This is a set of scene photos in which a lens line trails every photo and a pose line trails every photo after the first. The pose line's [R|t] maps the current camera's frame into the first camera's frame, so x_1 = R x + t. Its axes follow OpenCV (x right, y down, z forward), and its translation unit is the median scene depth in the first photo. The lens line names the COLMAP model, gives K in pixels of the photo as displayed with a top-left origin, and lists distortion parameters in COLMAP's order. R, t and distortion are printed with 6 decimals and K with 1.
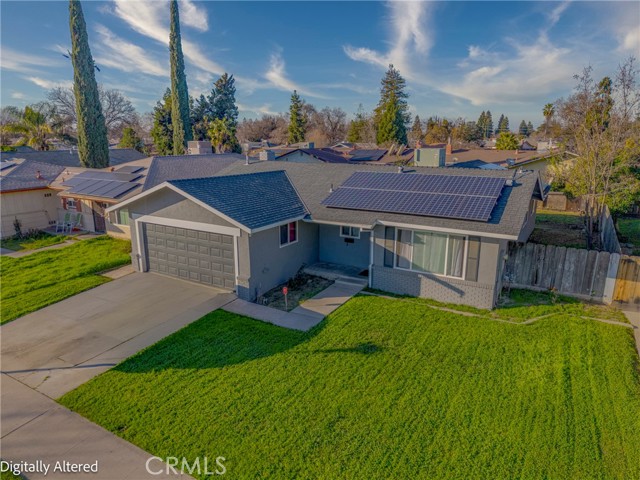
lens RADIAL K [[435.8, 0, 320.6], [0, 435.8, 239.7], [0, 0, 1]] dist [0.017468, -0.010510]
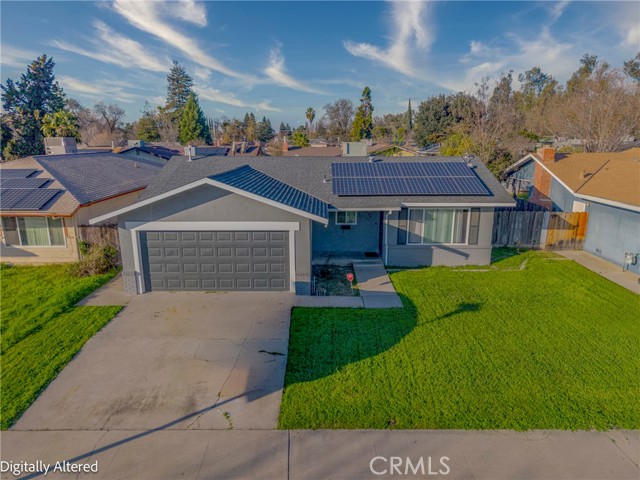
lens RADIAL K [[435.8, 0, 319.9], [0, 435.8, 241.6], [0, 0, 1]] dist [0.017468, -0.010510]
pose [[0.857328, -0.123114, 0.499832, -0.608665], [0.122178, 0.991900, 0.034752, -0.009379], [-0.500061, 0.031274, 0.865425, 0.140048]]
